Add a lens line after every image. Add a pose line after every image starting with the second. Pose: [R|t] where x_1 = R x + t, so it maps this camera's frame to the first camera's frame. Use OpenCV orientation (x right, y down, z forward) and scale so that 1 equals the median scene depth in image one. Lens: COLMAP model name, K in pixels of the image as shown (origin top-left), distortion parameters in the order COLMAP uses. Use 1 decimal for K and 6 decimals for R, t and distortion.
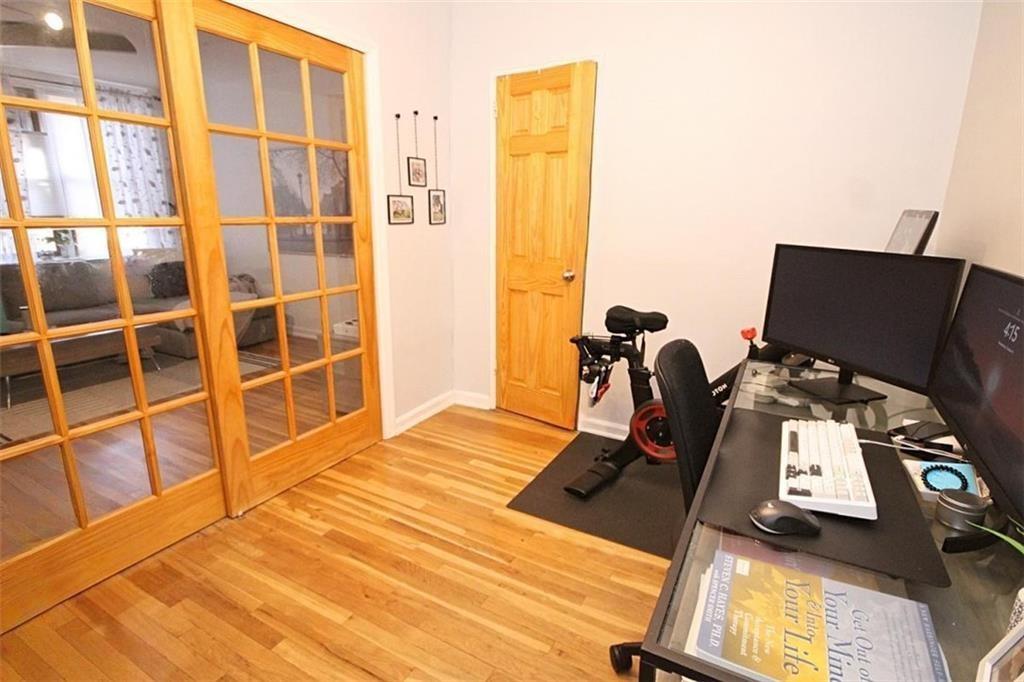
lens RADIAL K [[503.6, 0, 506.2], [0, 503.6, 342.8], [0, 0, 1]] dist [0.002155, -0.001532]
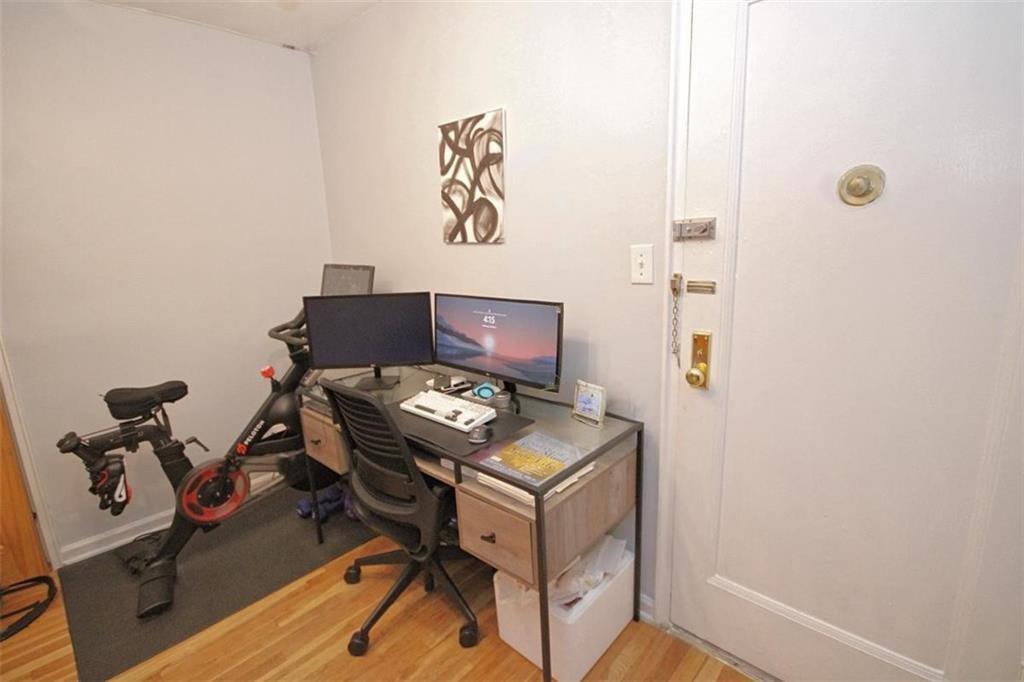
lens RADIAL K [[503.6, 0, 504.2], [0, 503.6, 342.2], [0, 0, 1]] dist [0.002155, -0.001532]
pose [[0.252849, -0.218348, 0.942545, -0.424046], [0.287442, 0.947167, 0.142309, -0.083461], [-0.923821, 0.234945, 0.302253, 0.094058]]
